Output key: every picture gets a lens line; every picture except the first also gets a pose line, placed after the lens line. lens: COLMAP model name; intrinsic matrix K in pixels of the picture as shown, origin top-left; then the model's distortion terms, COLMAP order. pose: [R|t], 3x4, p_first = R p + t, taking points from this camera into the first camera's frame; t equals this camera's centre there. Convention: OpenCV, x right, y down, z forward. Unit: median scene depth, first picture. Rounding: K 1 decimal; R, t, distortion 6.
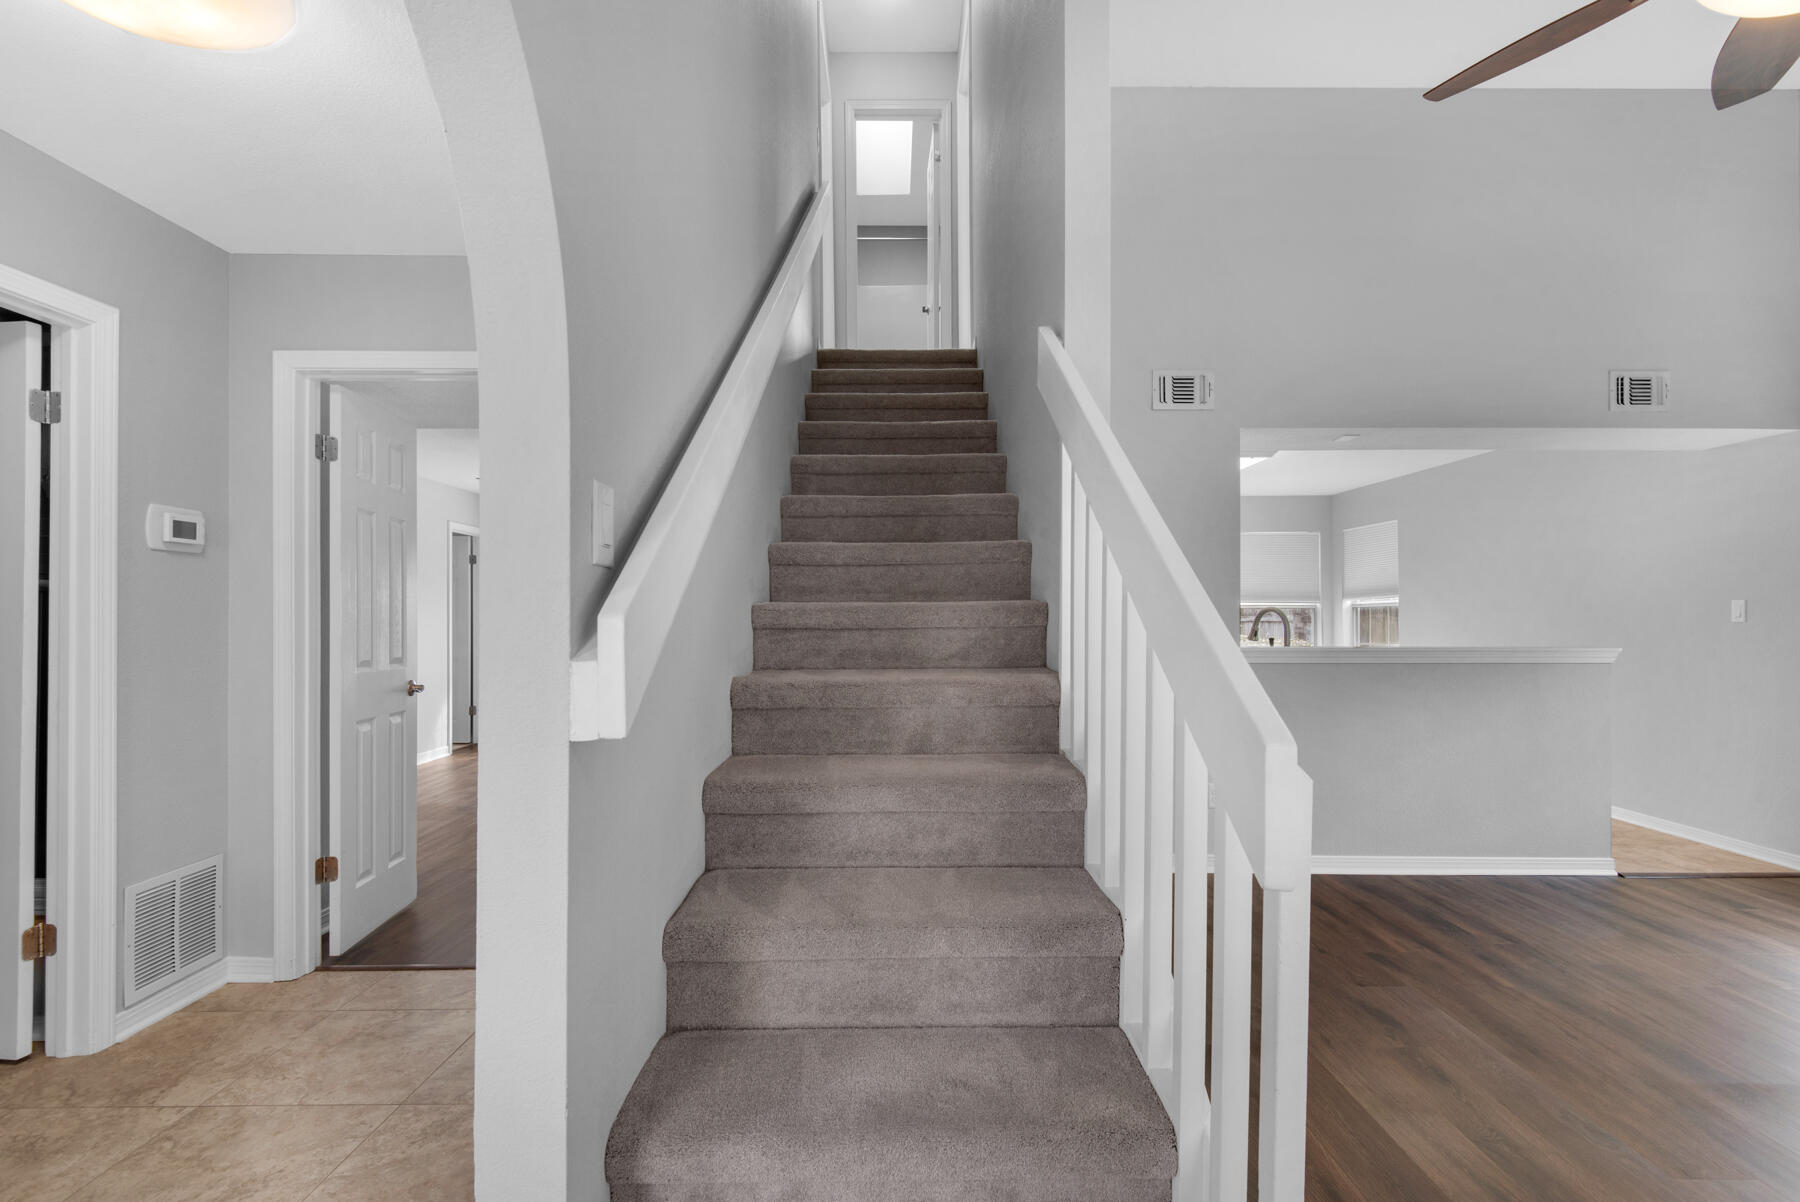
lens RADIAL K [[815.2, 0, 901.0], [0, 815.2, 619.2], [0, 0, 1]] dist [0.035269, -0.022414]
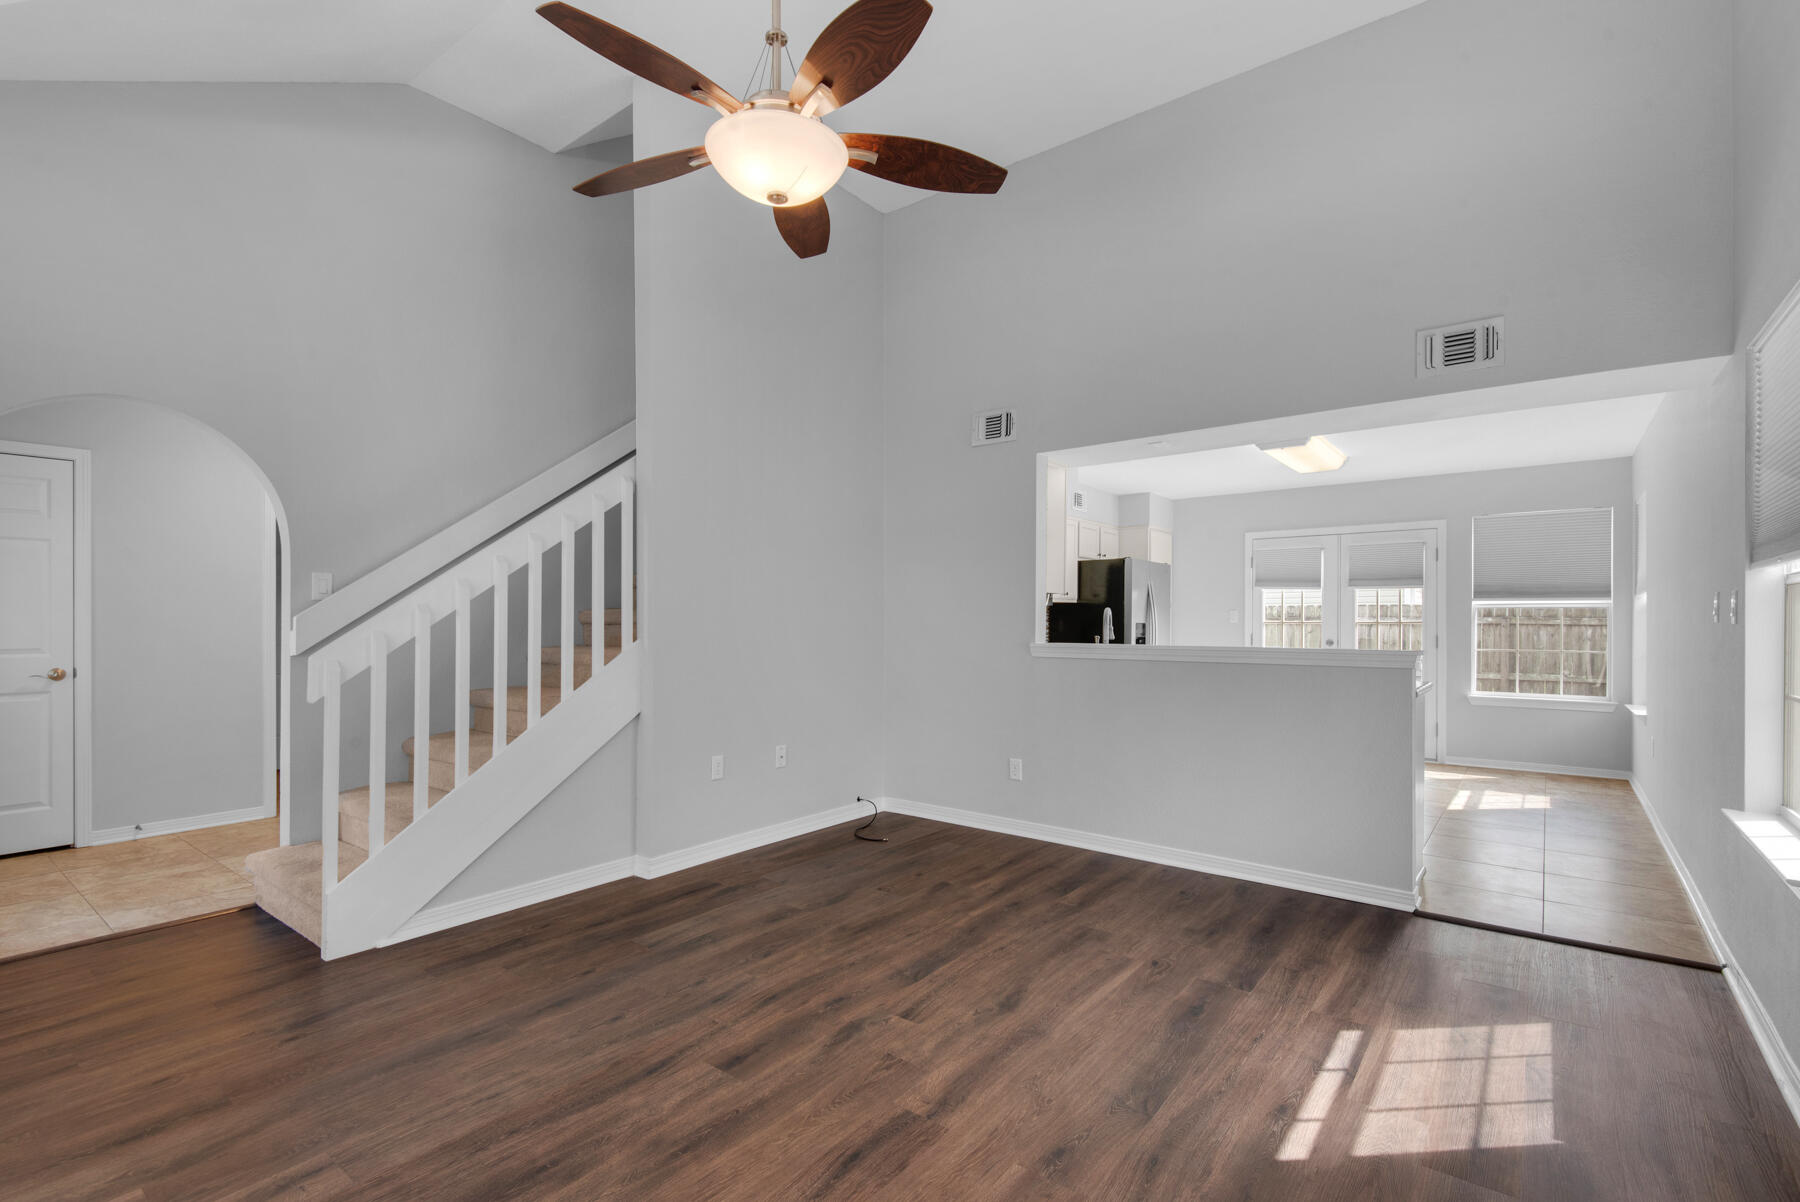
lens RADIAL K [[815.2, 0, 901.0], [0, 815.2, 619.2], [0, 0, 1]] dist [0.035269, -0.022414]
pose [[0.783444, -0.001245, -0.621461, 0.992306], [-0.004076, 0.999966, -0.007142, 0.009864], [0.621449, 0.008128, 0.783412, -0.015159]]
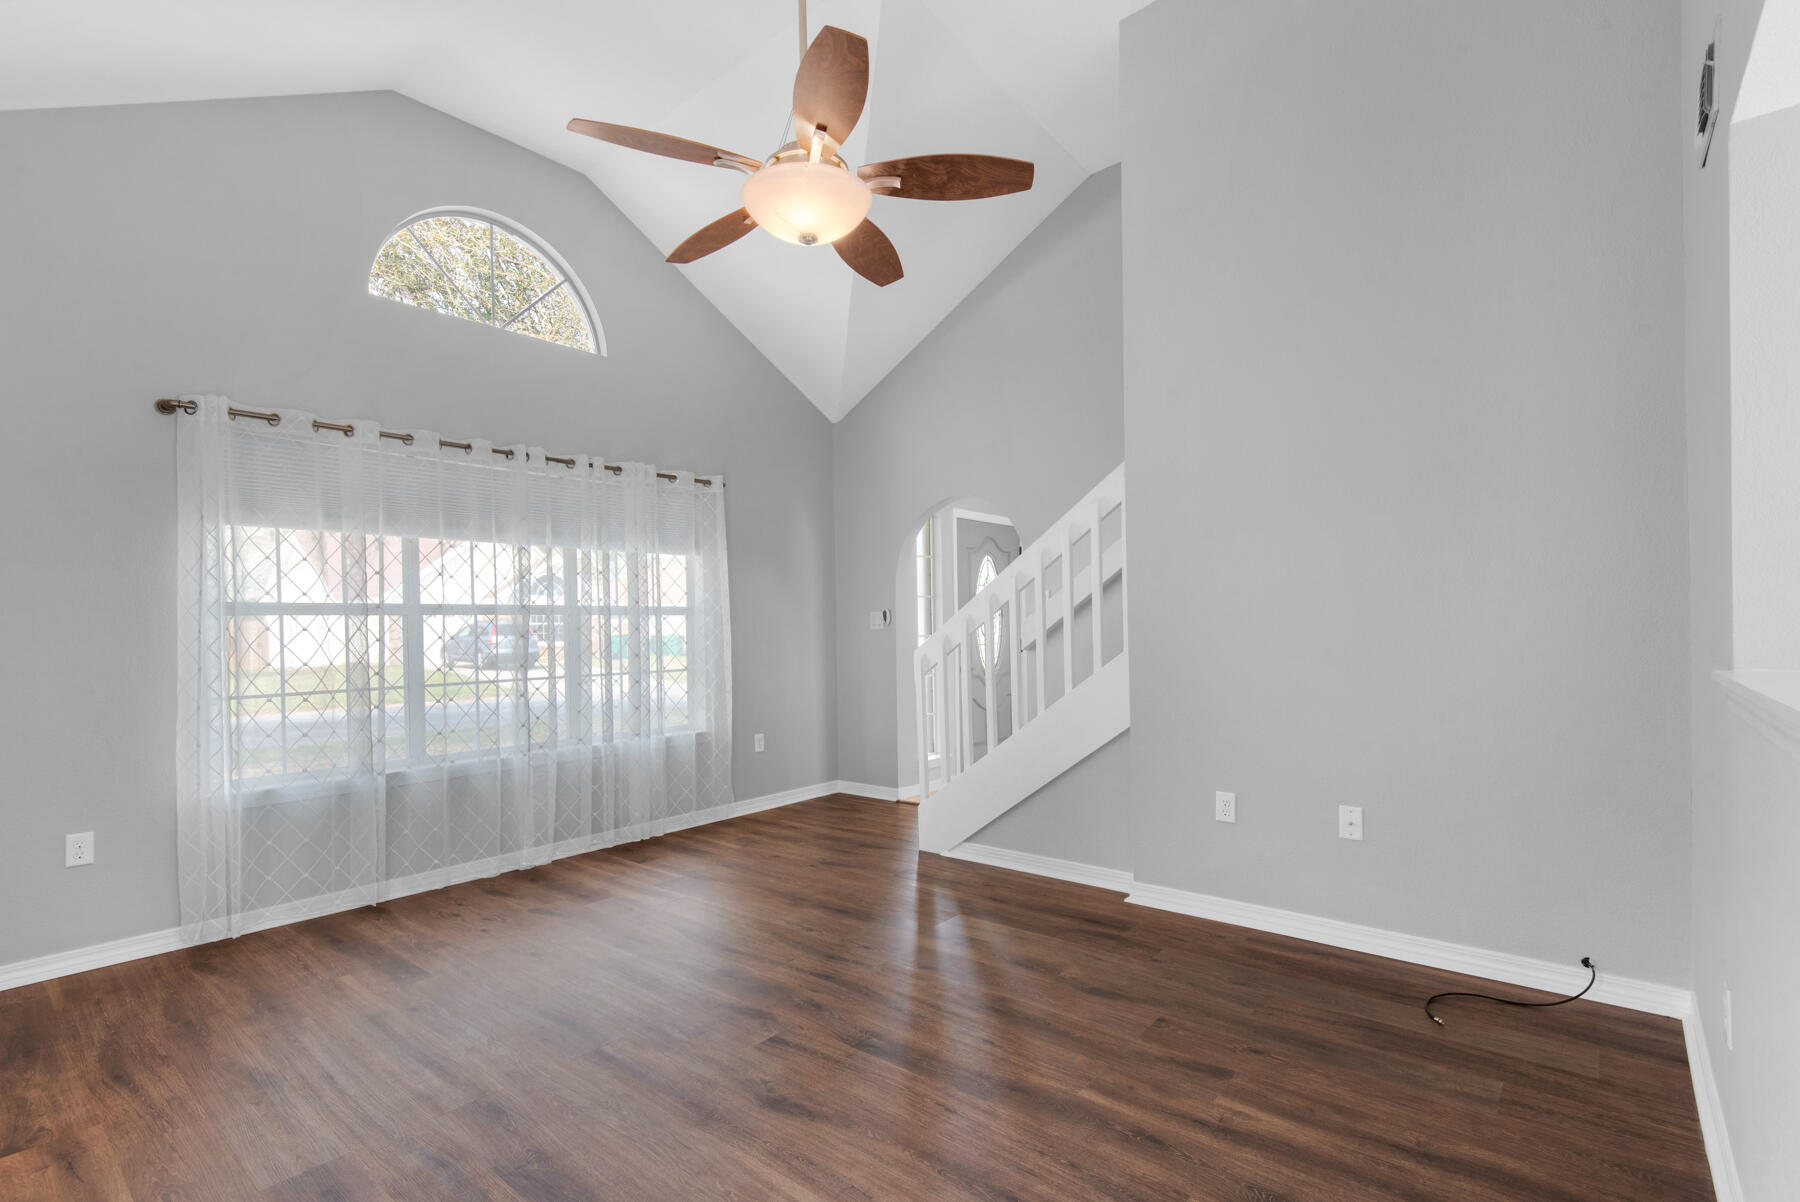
lens RADIAL K [[815.2, 0, 901.0], [0, 815.2, 619.2], [0, 0, 1]] dist [0.035269, -0.022414]
pose [[-0.645211, 0.003743, -0.763995, 1.008069], [0.016613, 0.999820, -0.009132, 0.003758], [0.763824, -0.018585, -0.645157, 0.966683]]
